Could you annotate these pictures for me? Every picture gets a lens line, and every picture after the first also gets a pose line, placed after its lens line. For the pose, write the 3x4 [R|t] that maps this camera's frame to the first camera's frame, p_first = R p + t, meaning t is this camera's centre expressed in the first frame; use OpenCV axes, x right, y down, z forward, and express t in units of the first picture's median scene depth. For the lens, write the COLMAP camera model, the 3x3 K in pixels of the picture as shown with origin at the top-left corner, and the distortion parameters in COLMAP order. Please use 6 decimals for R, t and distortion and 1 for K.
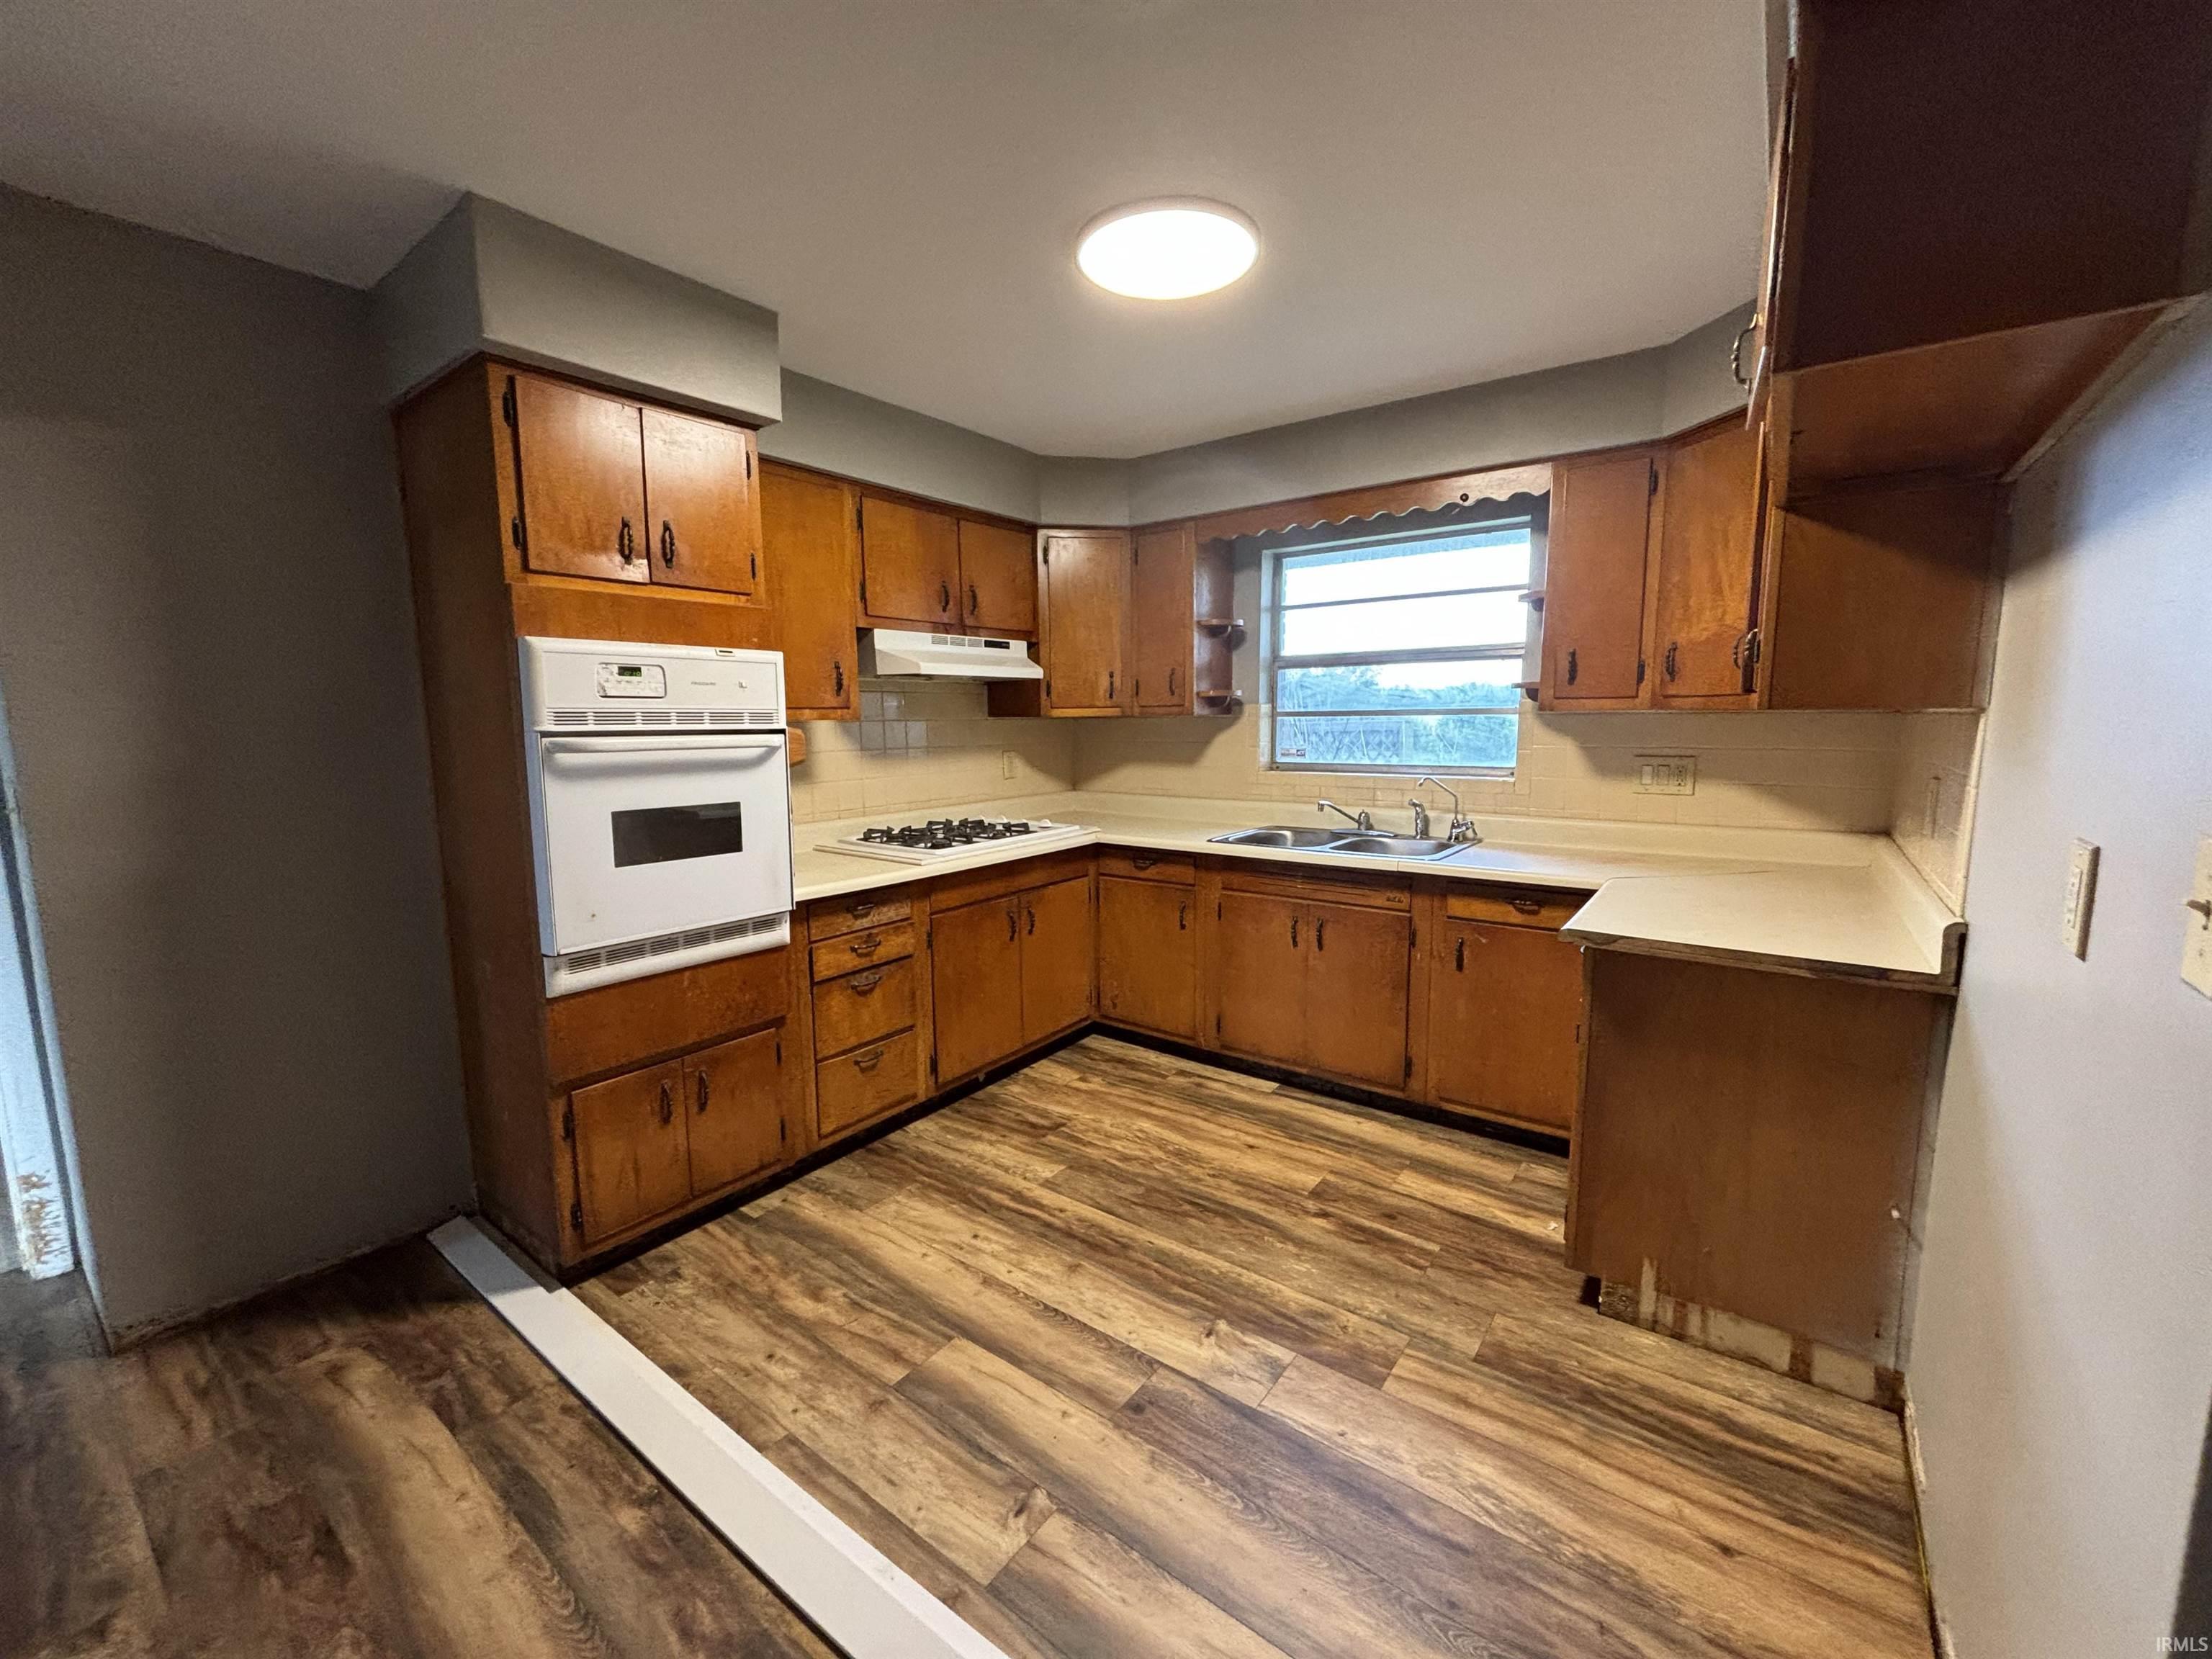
lens RADIAL K [[889.0, 0, 1105.0], [0, 889.0, 837.1], [0, 0, 1]] dist [0.004688, 0.000473]
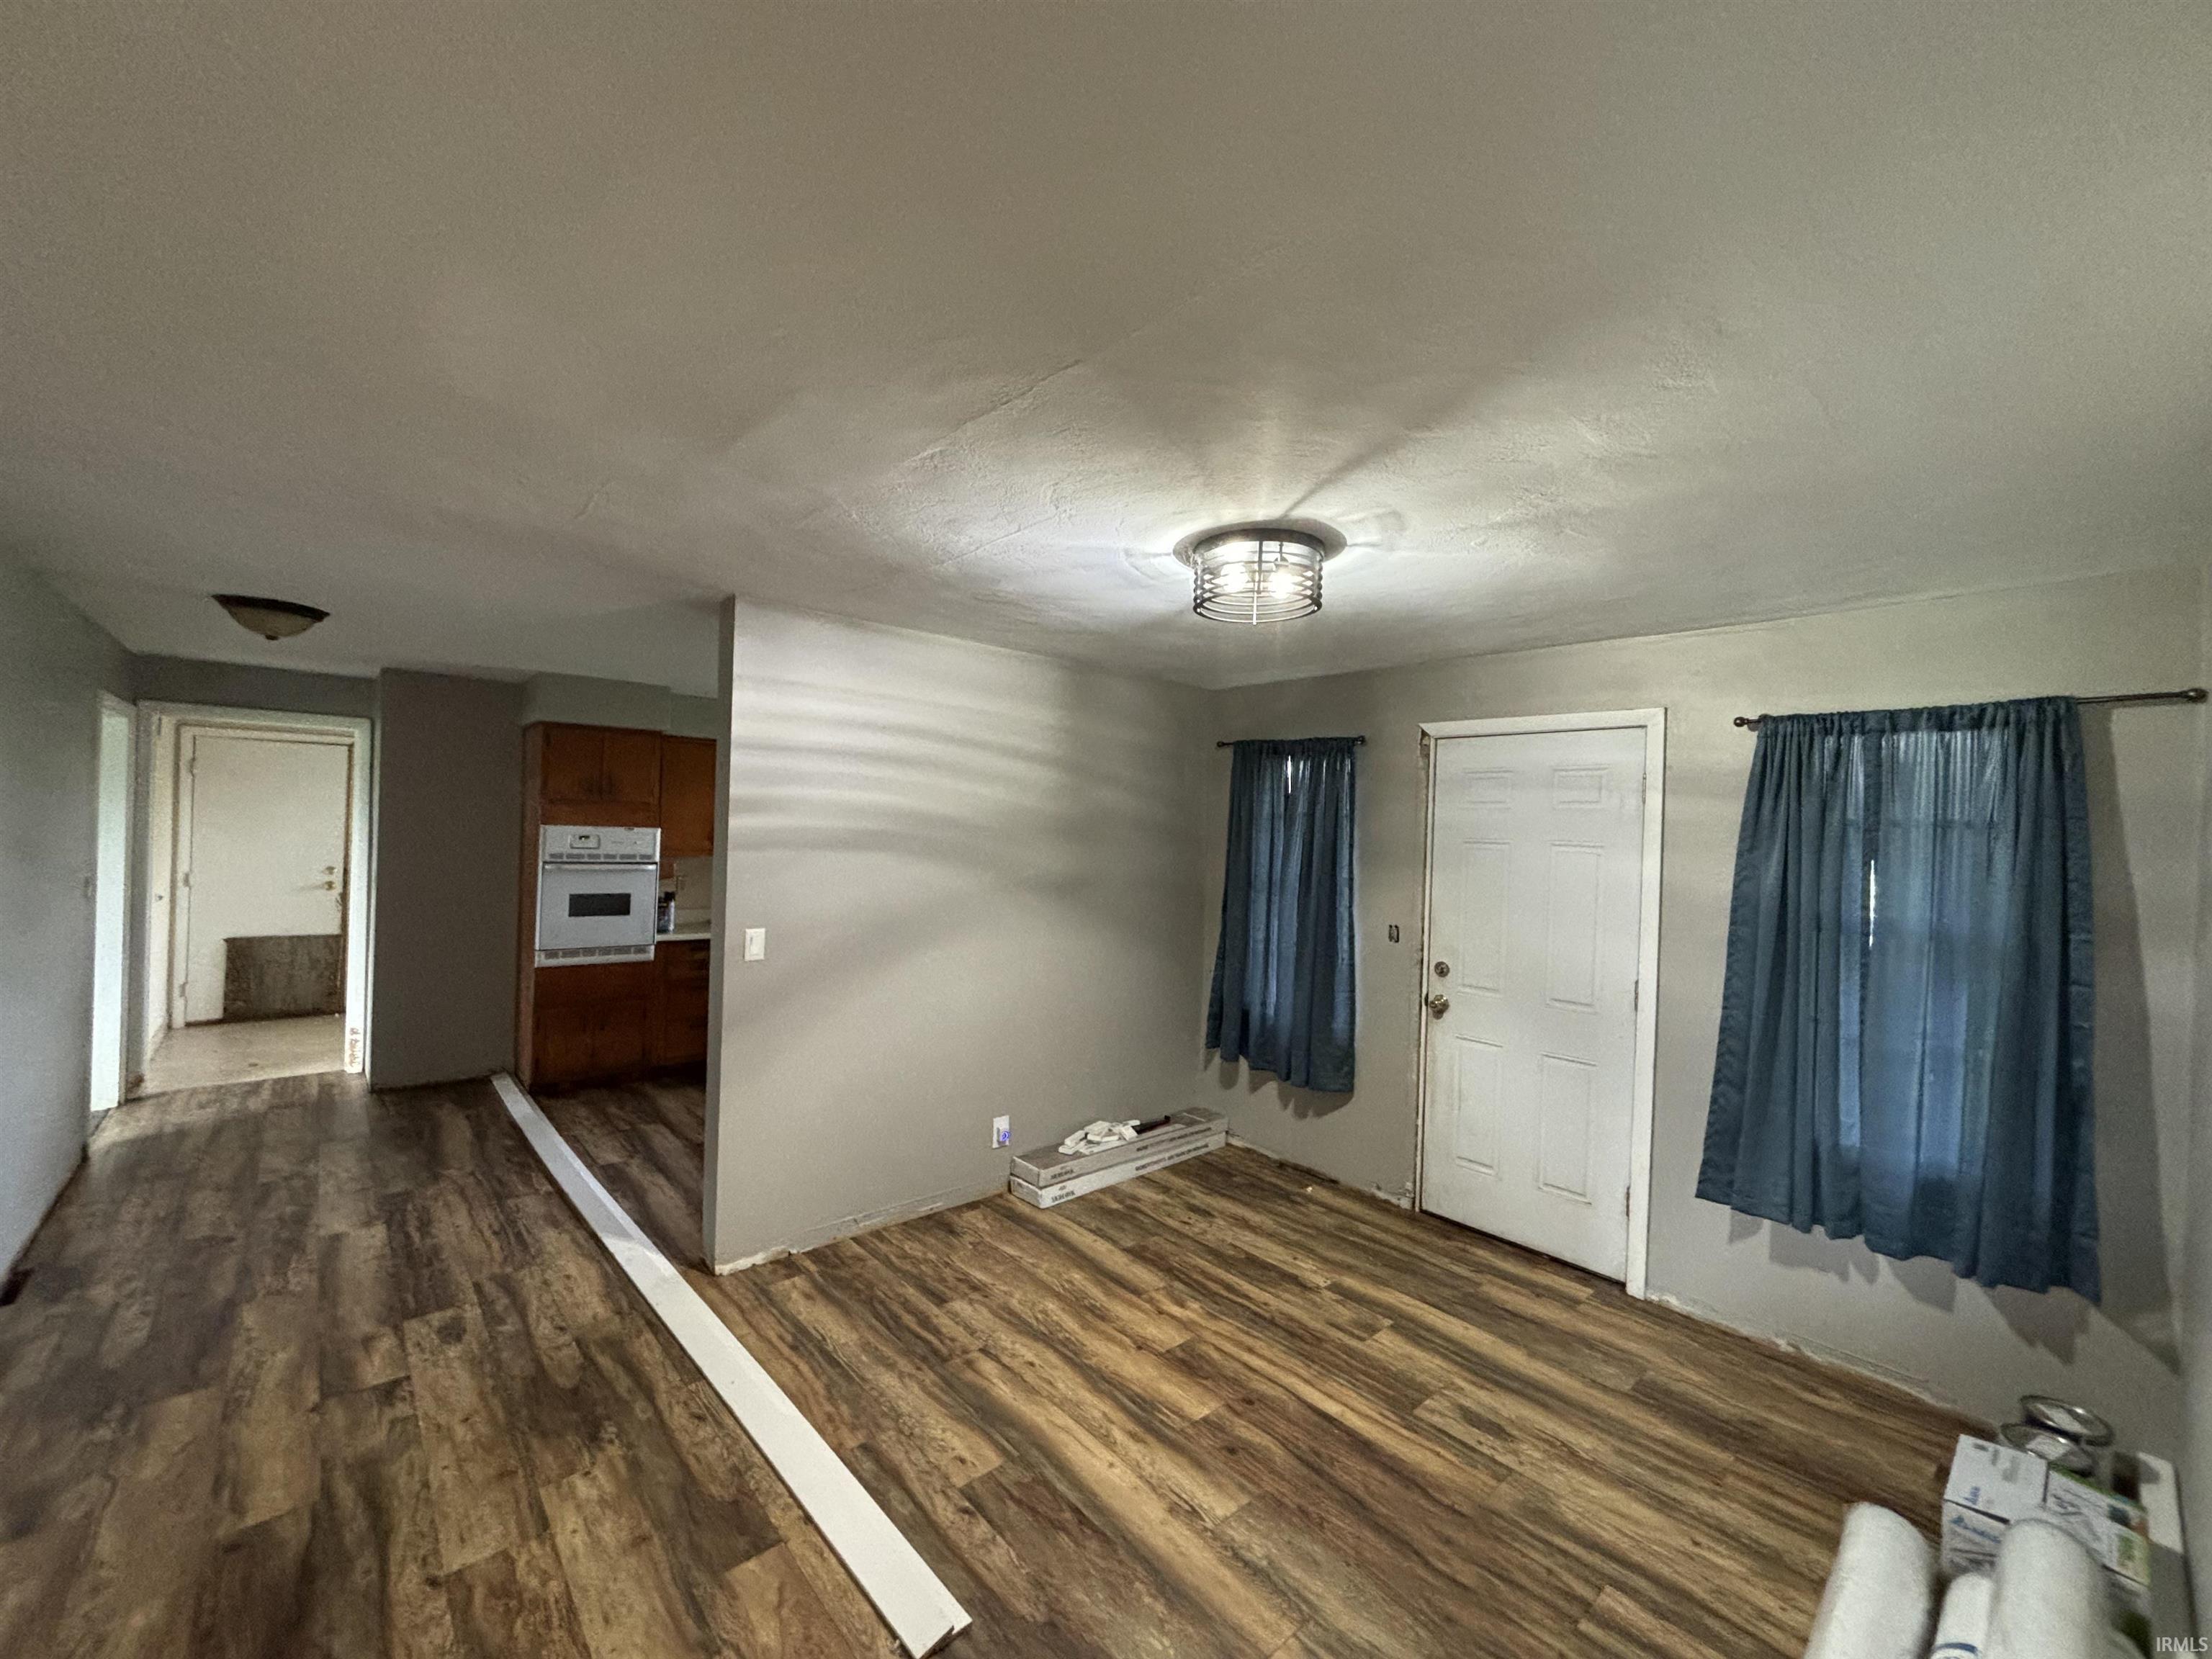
lens RADIAL K [[889.0, 0, 1102.4], [0, 889.0, 838.4], [0, 0, 1]] dist [0.004688, 0.000473]
pose [[0.978797, 0.051208, -0.198327, 1.286487], [-0.074745, 0.990772, -0.113069, -0.011532], [0.190707, 0.125496, 0.973592, -1.071279]]
